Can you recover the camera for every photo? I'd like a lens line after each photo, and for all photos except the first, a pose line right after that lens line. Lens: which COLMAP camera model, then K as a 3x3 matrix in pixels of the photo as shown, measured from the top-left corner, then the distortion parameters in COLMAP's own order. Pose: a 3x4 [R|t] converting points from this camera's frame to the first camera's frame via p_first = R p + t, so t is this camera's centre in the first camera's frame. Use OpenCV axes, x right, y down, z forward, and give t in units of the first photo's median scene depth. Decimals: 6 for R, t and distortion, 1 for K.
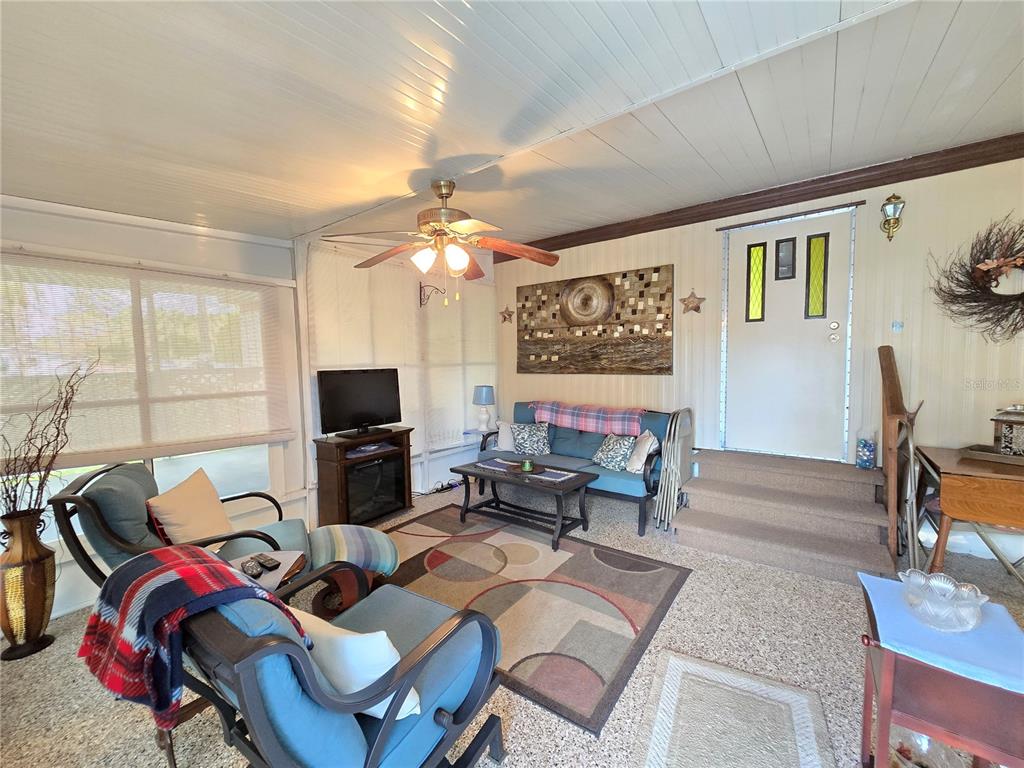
lens RADIAL K [[419.3, 0, 503.5], [0, 419.3, 386.8], [0, 0, 1]] dist [-0.007875, 0.003305]
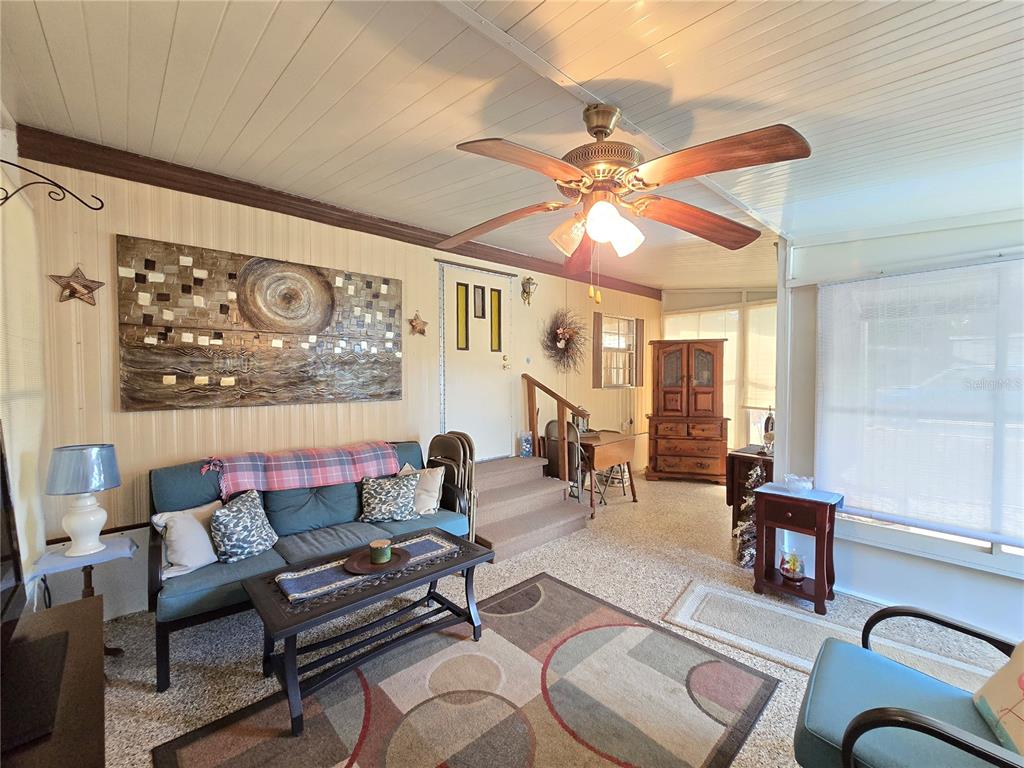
lens RADIAL K [[419.3, 0, 510.6], [0, 419.3, 386.1], [0, 0, 1]] dist [-0.007875, 0.003305]
pose [[0.178405, -0.012191, 0.983882, -0.445806], [0.060665, 0.998157, 0.001367, -0.043545], [-0.982085, 0.059443, 0.178816, 0.581855]]
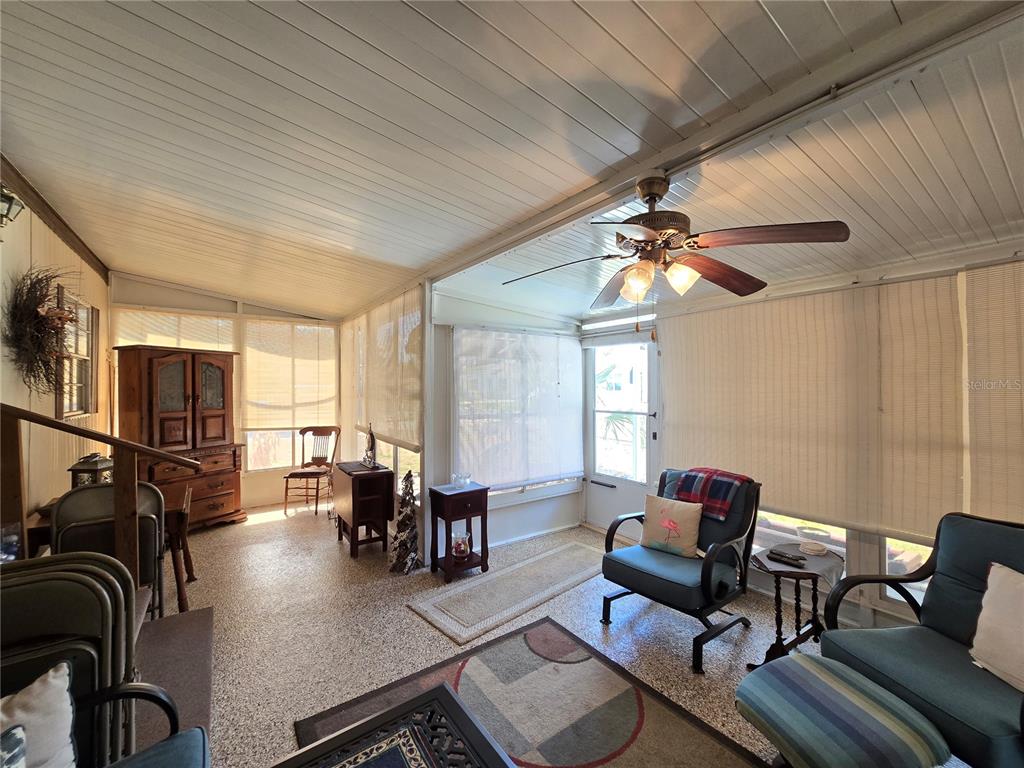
lens RADIAL K [[419.3, 0, 504.9], [0, 419.3, 385.6], [0, 0, 1]] dist [-0.007875, 0.003305]
pose [[-0.953099, 0.019453, 0.302034, -0.060935], [0.034957, 0.998329, 0.046014, -0.087266], [-0.300635, 0.054414, -0.952186, 1.026820]]
